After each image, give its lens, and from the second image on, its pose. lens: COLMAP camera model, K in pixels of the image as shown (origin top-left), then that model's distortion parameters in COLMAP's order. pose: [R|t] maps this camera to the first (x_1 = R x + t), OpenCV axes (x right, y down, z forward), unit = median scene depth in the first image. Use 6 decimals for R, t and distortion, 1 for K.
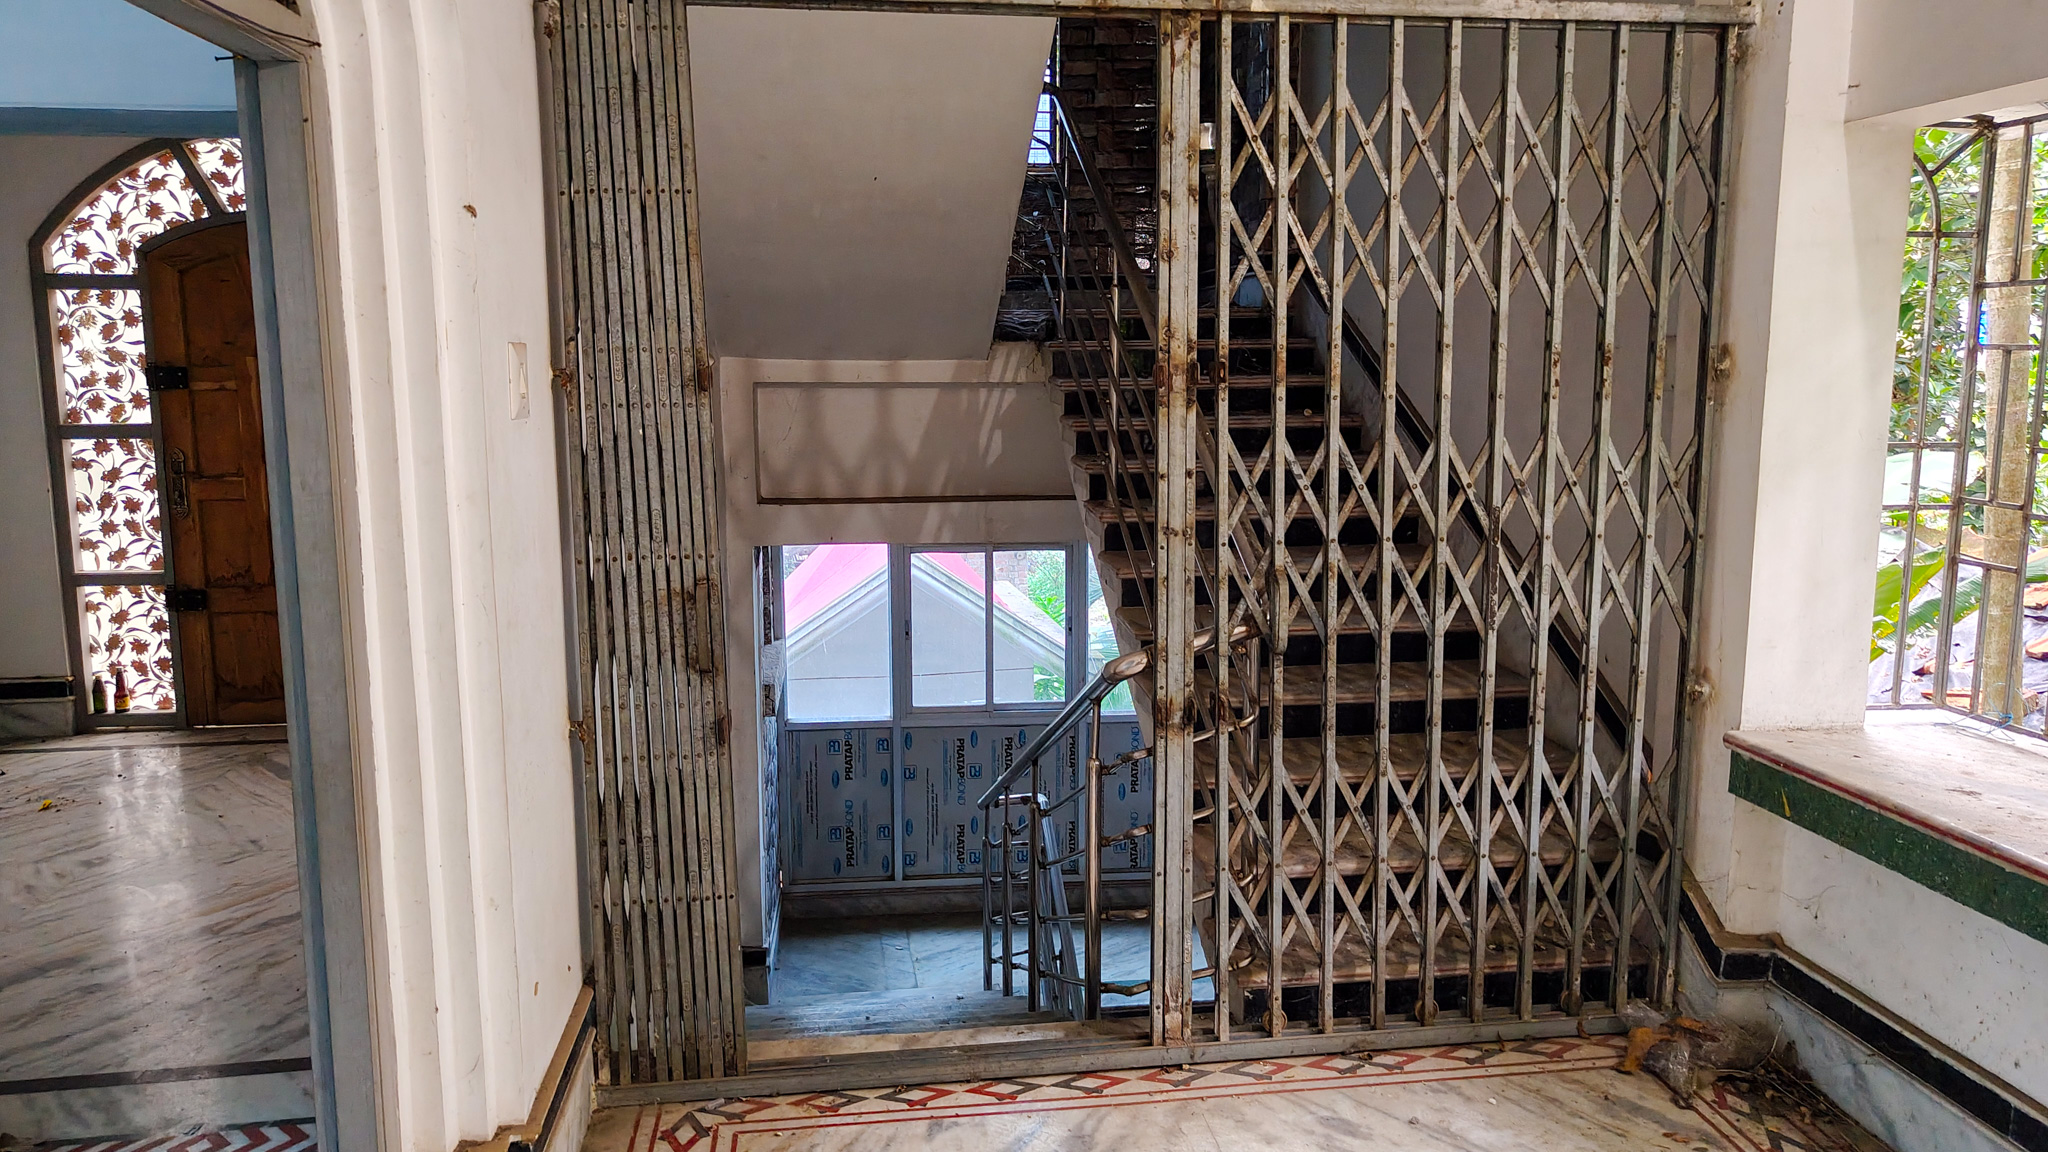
lens RADIAL K [[1449.8, 0, 1037.5], [0, 1449.8, 565.1], [0, 0, 1]] dist [0.015106, -0.015447]
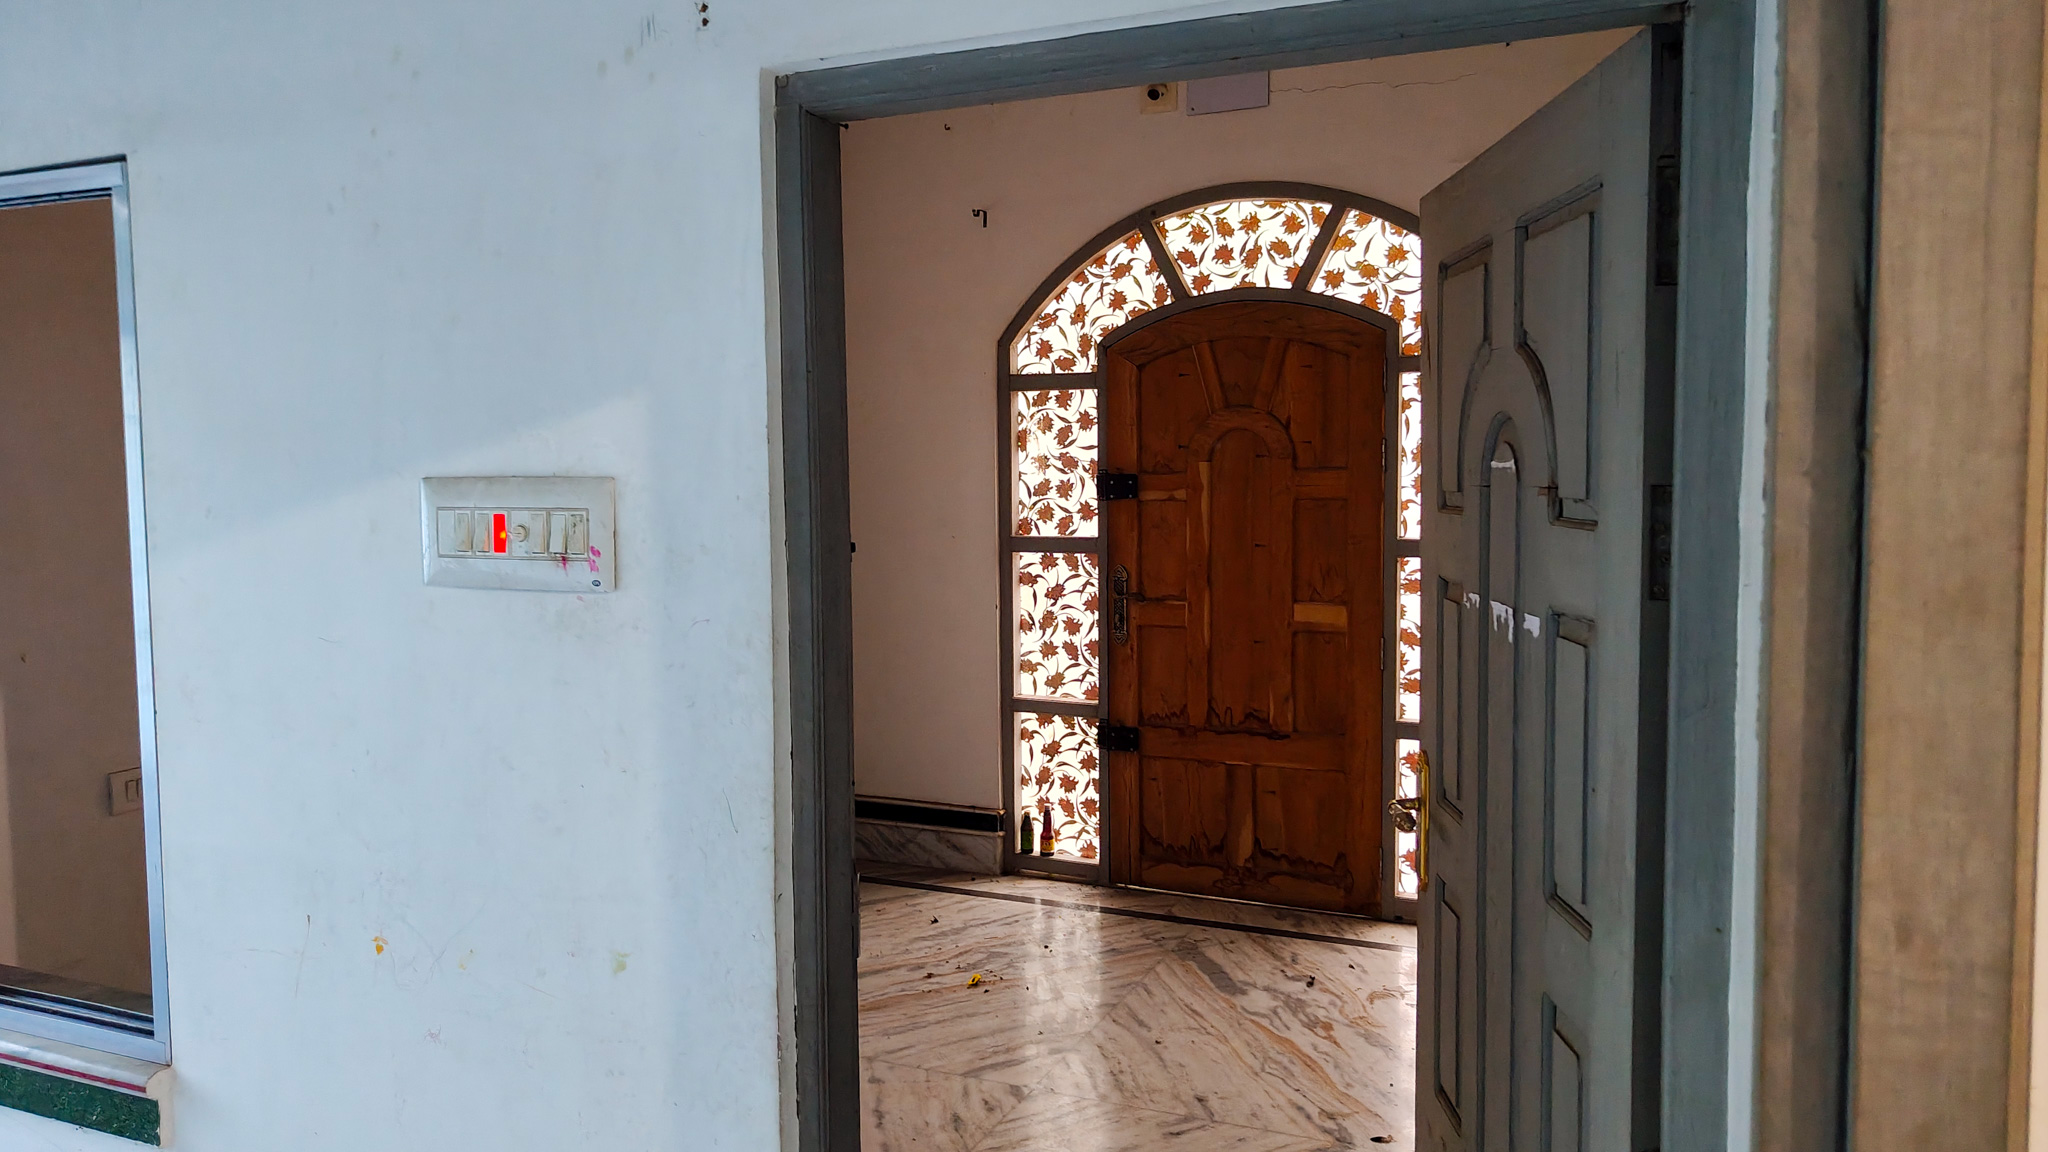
lens RADIAL K [[1449.8, 0, 1012.9], [0, 1449.8, 565.2], [0, 0, 1]] dist [0.015106, -0.015447]
pose [[0.842094, 0.033358, -0.538299, -0.169453], [-0.068831, 0.996571, -0.045920, -0.034757], [0.534921, 0.075720, 0.841502, 0.219625]]
